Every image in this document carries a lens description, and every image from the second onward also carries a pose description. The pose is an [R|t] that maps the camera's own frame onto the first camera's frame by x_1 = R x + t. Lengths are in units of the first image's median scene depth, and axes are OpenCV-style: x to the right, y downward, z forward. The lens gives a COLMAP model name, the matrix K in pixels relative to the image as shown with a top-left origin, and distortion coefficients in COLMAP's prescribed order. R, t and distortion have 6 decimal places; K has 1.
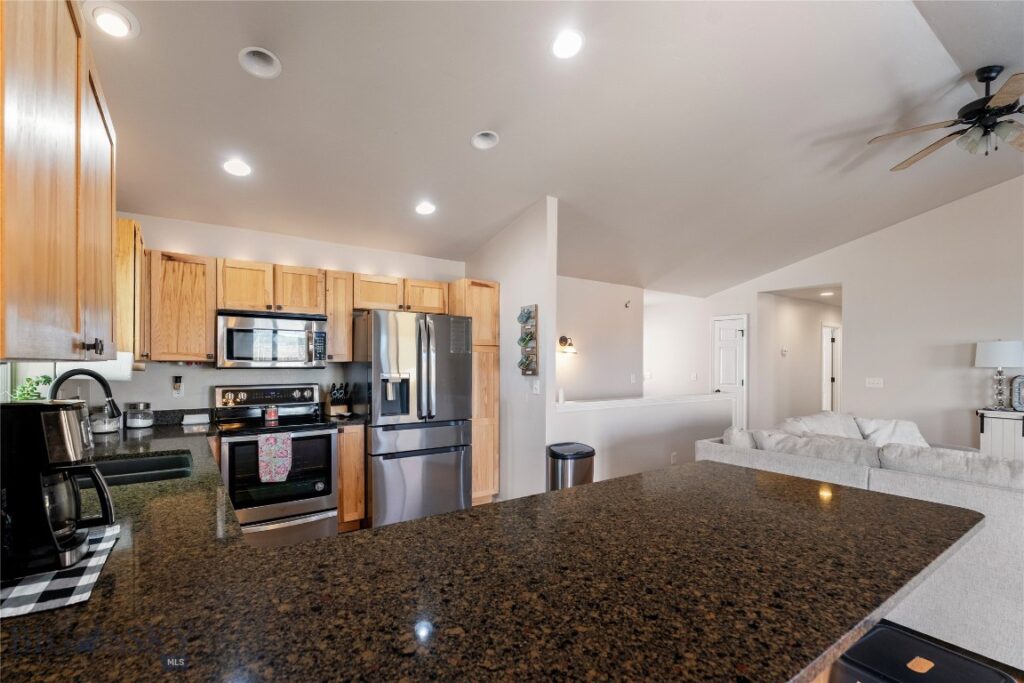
lens RADIAL K [[462.9, 0, 505.7], [0, 462.9, 365.9], [0, 0, 1]] dist [0.002663, 0.000015]
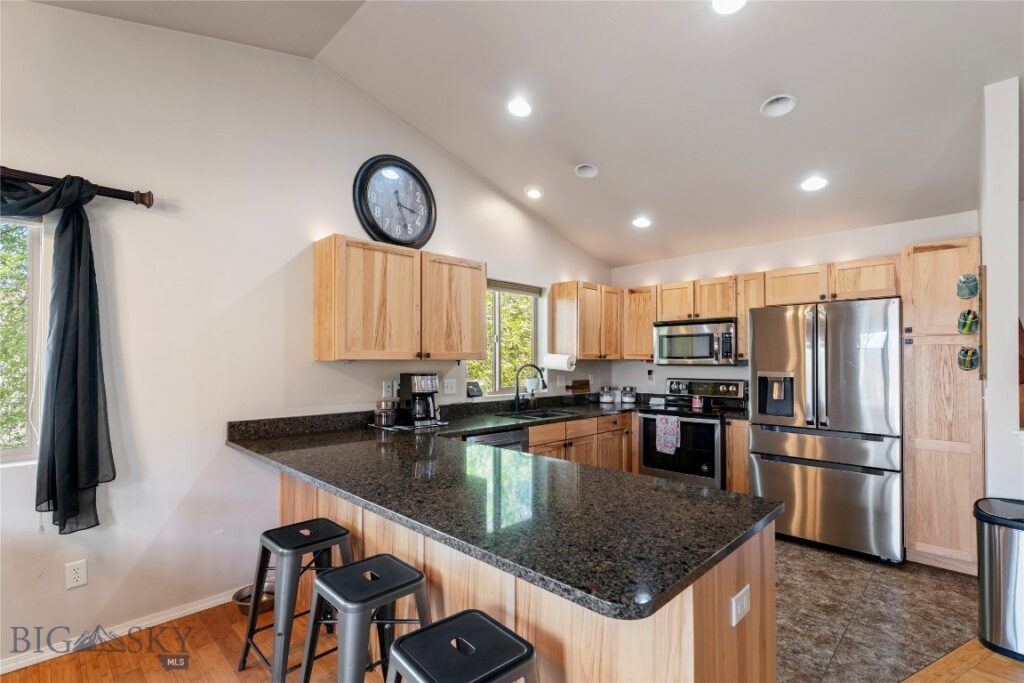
lens RADIAL K [[462.9, 0, 498.6], [0, 462.9, 357.7], [0, 0, 1]] dist [0.002663, 0.000015]
pose [[0.161822, -0.009019, -0.986779, 0.621261], [-0.006930, 0.999923, -0.010275, 0.000964], [0.986796, 0.008501, 0.161747, 0.289403]]
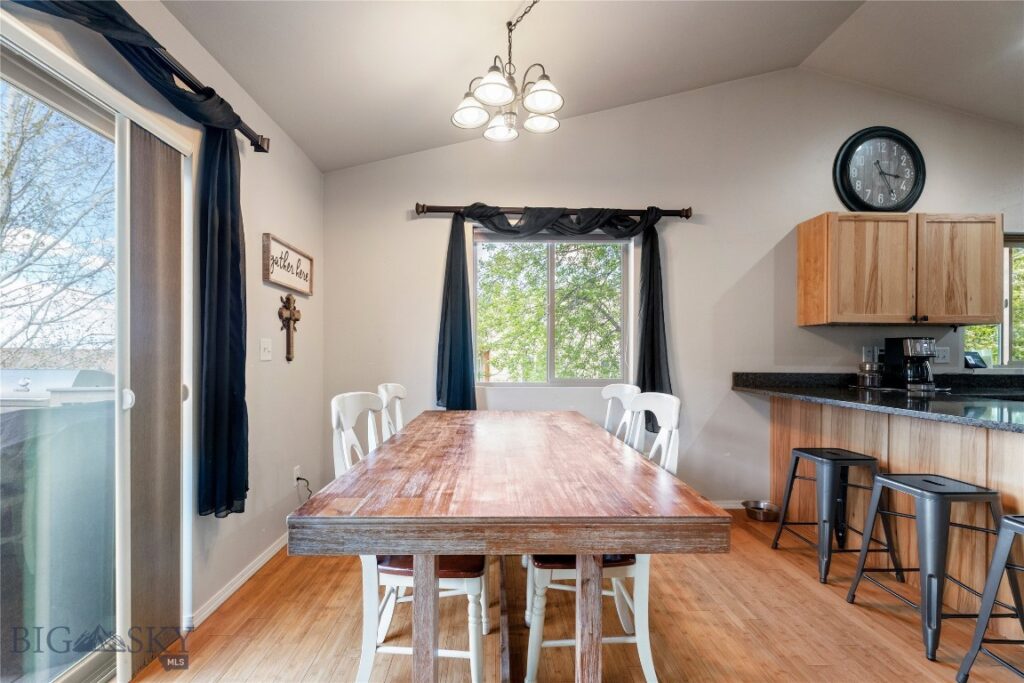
lens RADIAL K [[462.9, 0, 513.9], [0, 462.9, 352.3], [0, 0, 1]] dist [0.002663, 0.000015]
pose [[-0.542642, -0.006650, -0.839938, 0.880318], [-0.013200, 0.999913, 0.000612, 0.062050], [0.839860, 0.011419, -0.542682, 0.124032]]
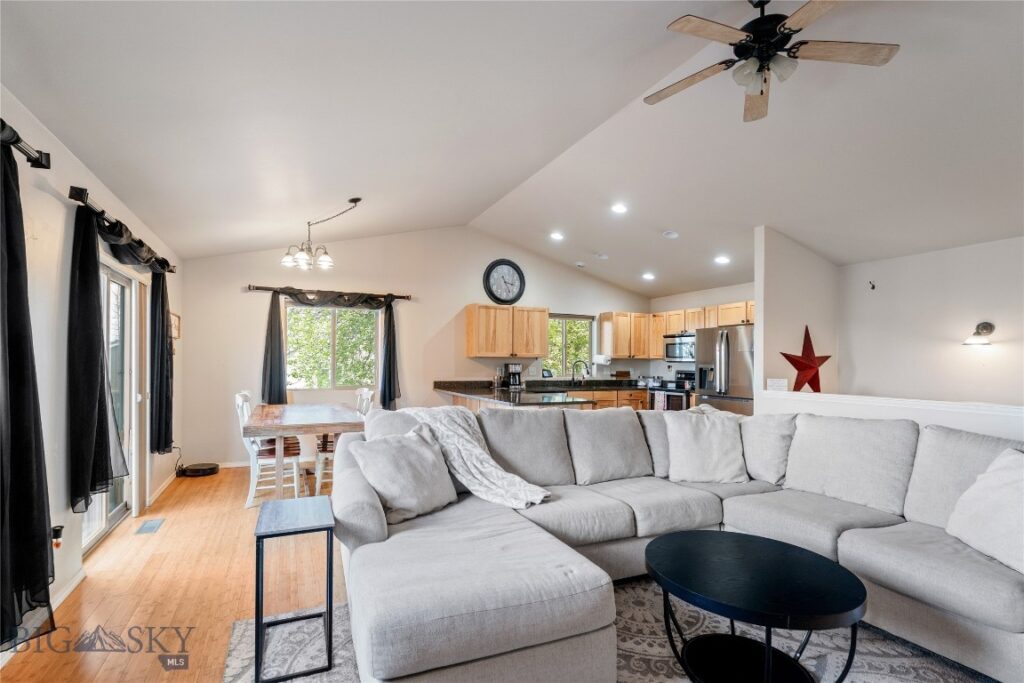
lens RADIAL K [[462.9, 0, 497.4], [0, 462.9, 359.8], [0, 0, 1]] dist [0.002663, 0.000015]
pose [[-0.185054, -0.008482, -0.982692, 1.592987], [-0.015768, 0.999860, -0.005661, 0.019532], [0.982602, 0.014447, -0.185162, 0.575897]]
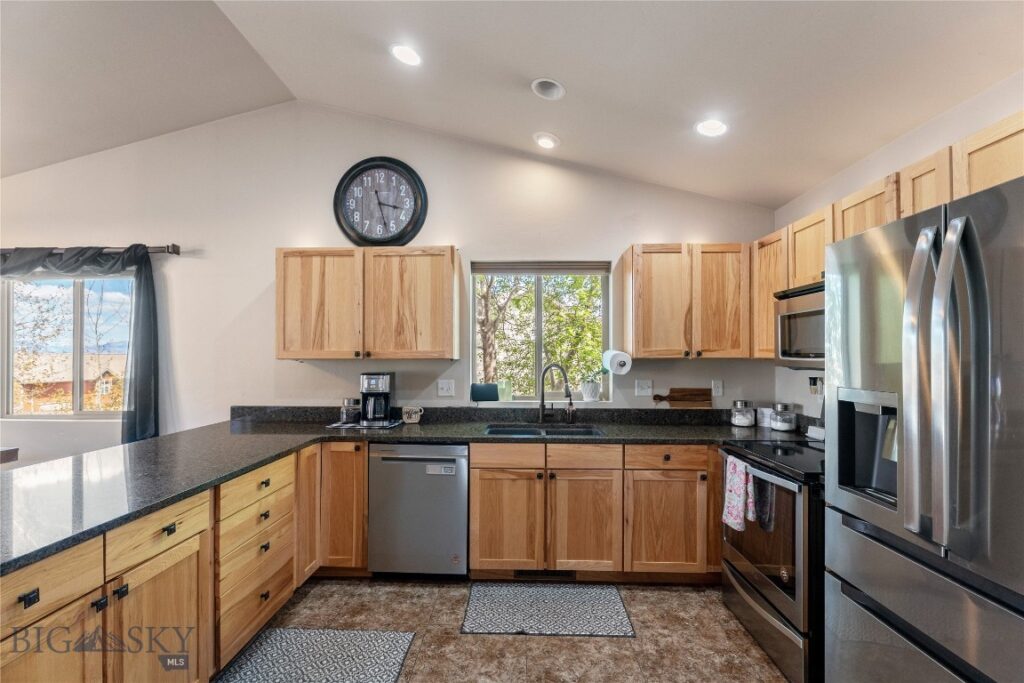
lens RADIAL K [[462.9, 0, 497.2], [0, 462.9, 354.0], [0, 0, 1]] dist [0.002663, 0.000015]
pose [[-0.600002, -0.005762, -0.799978, 0.269391], [-0.006688, 0.999975, -0.002186, -0.011786], [0.799971, 0.004038, -0.600025, 1.005954]]
